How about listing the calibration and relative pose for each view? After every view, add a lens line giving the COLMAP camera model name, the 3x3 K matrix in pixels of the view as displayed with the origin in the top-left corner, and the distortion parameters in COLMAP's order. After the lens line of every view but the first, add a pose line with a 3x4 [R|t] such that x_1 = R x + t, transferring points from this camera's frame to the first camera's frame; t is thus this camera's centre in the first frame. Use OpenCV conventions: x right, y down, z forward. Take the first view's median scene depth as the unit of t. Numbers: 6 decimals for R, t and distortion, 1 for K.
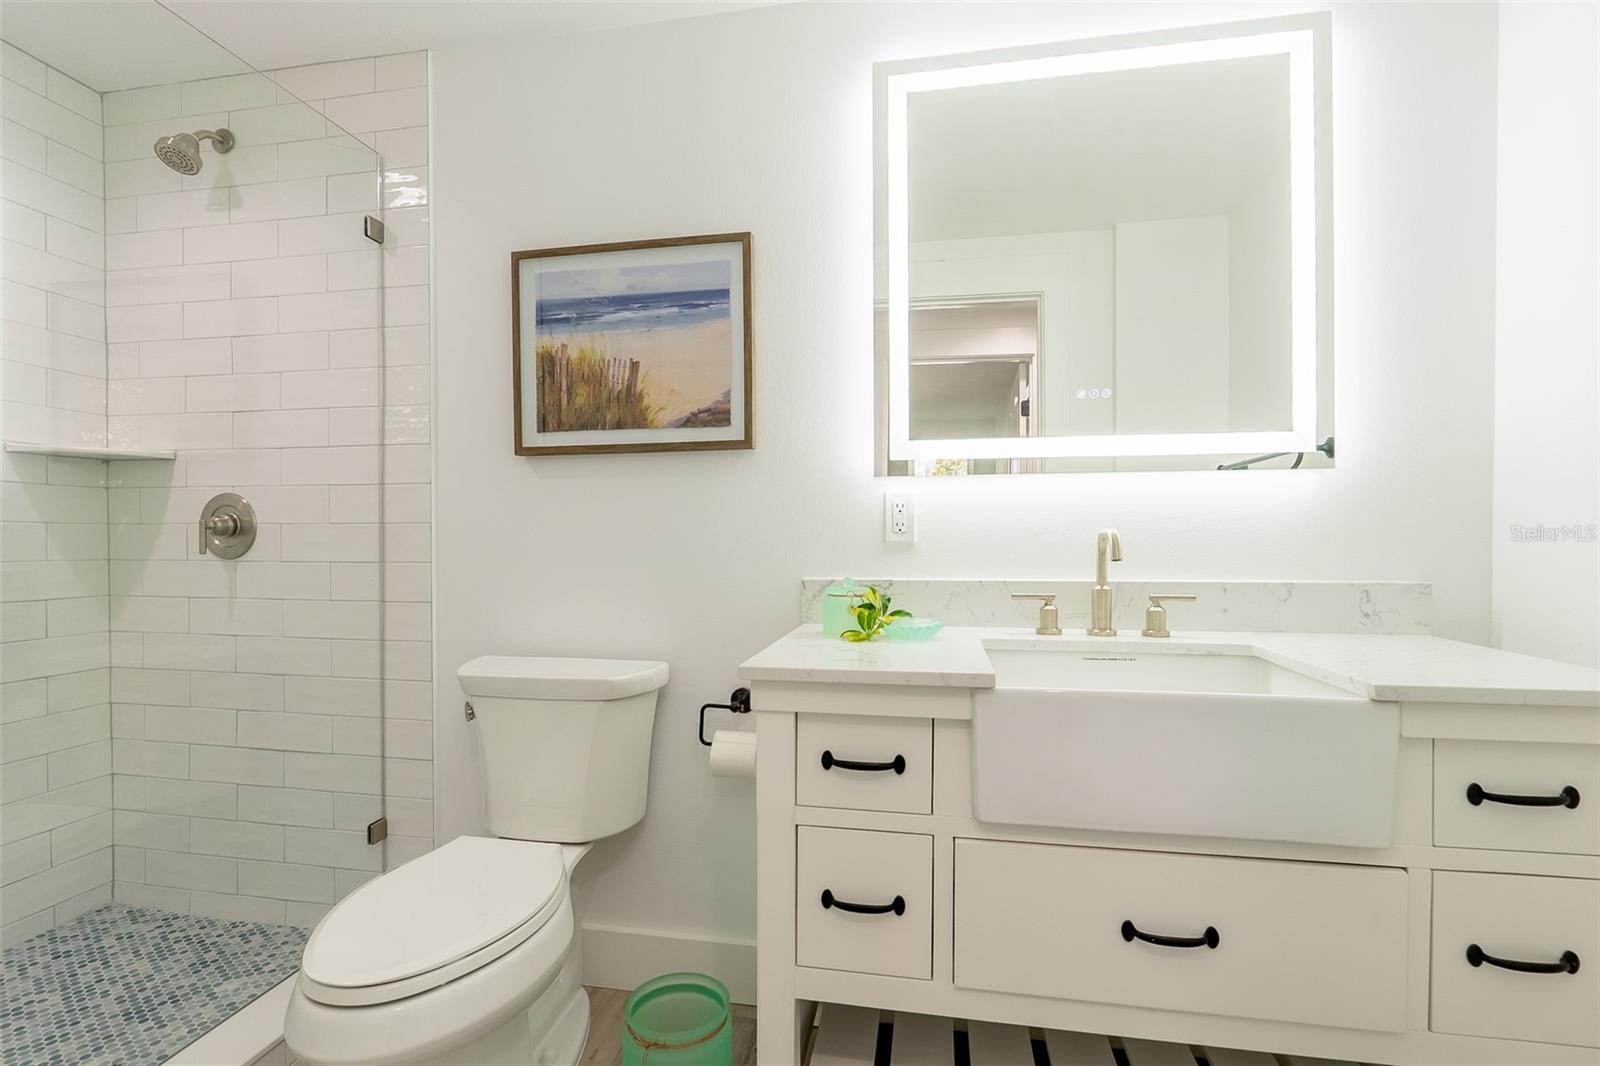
lens RADIAL K [[739.0, 0, 801.0], [0, 739.0, 540.8], [0, 0, 1]] dist [-0.011341, 0.001626]
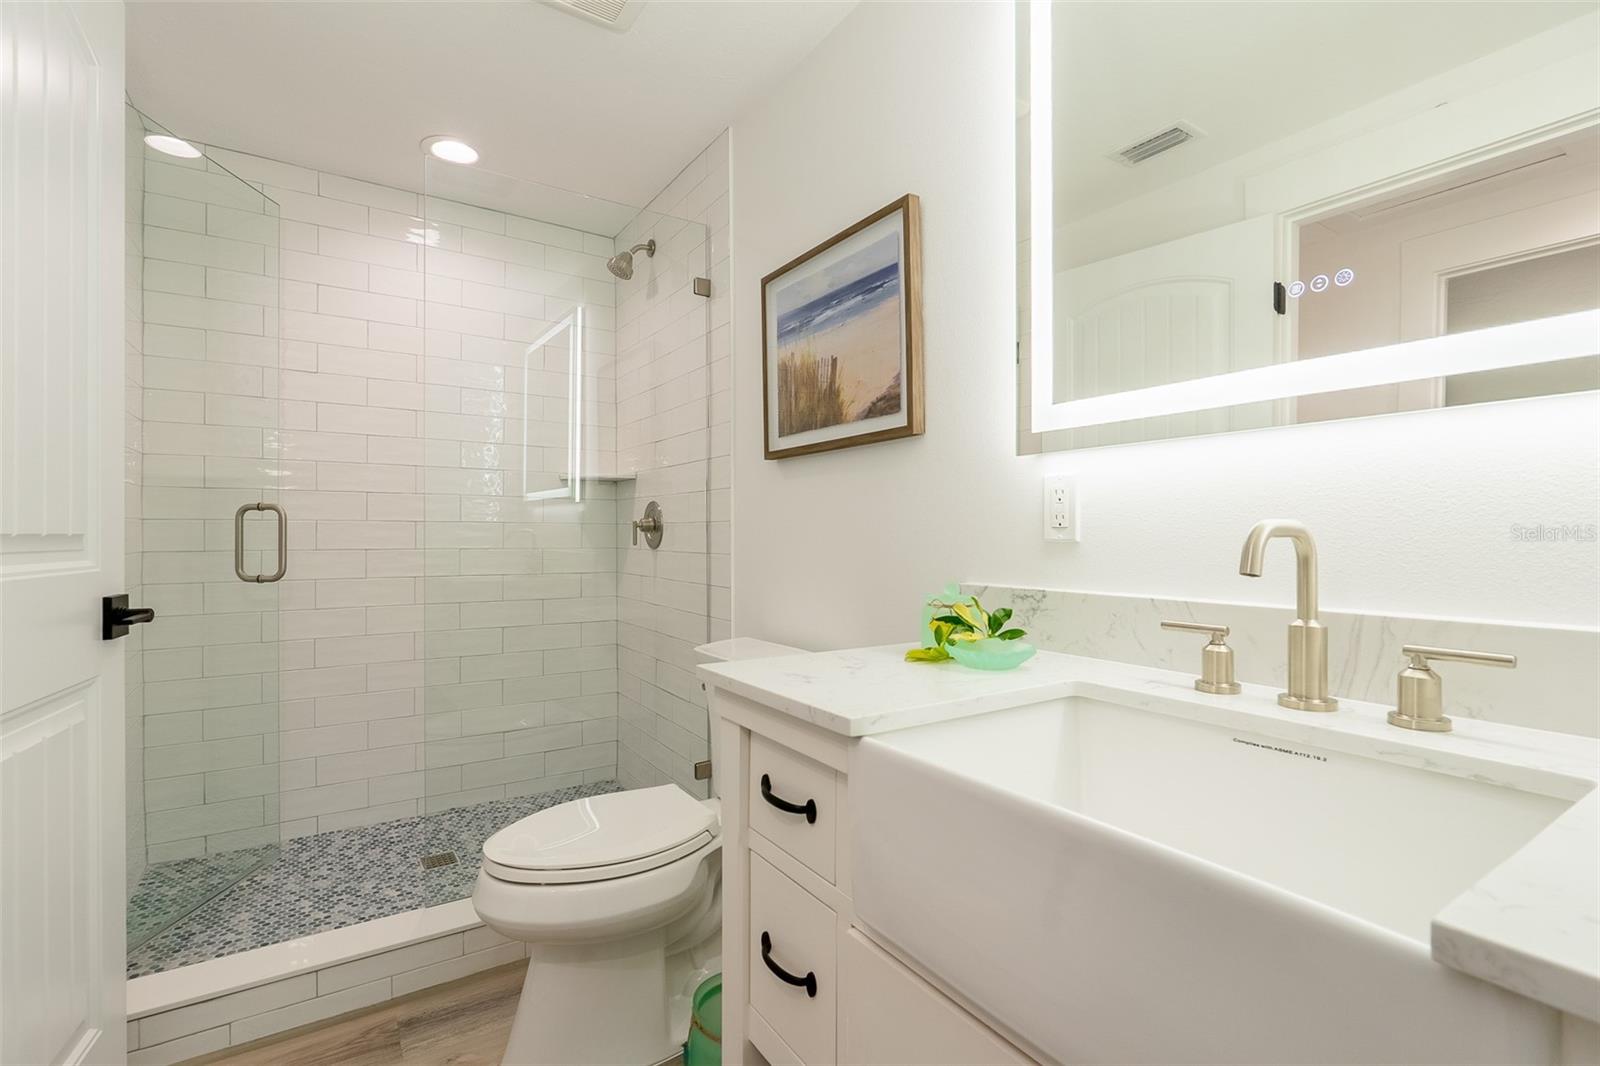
lens RADIAL K [[739.0, 0, 800.5], [0, 739.0, 528.3], [0, 0, 1]] dist [-0.011341, 0.001626]
pose [[0.684980, -0.003819, -0.728551, 0.473902], [-0.004439, 0.999946, -0.009415, -0.002272], [0.728548, 0.009683, 0.684926, 0.281863]]
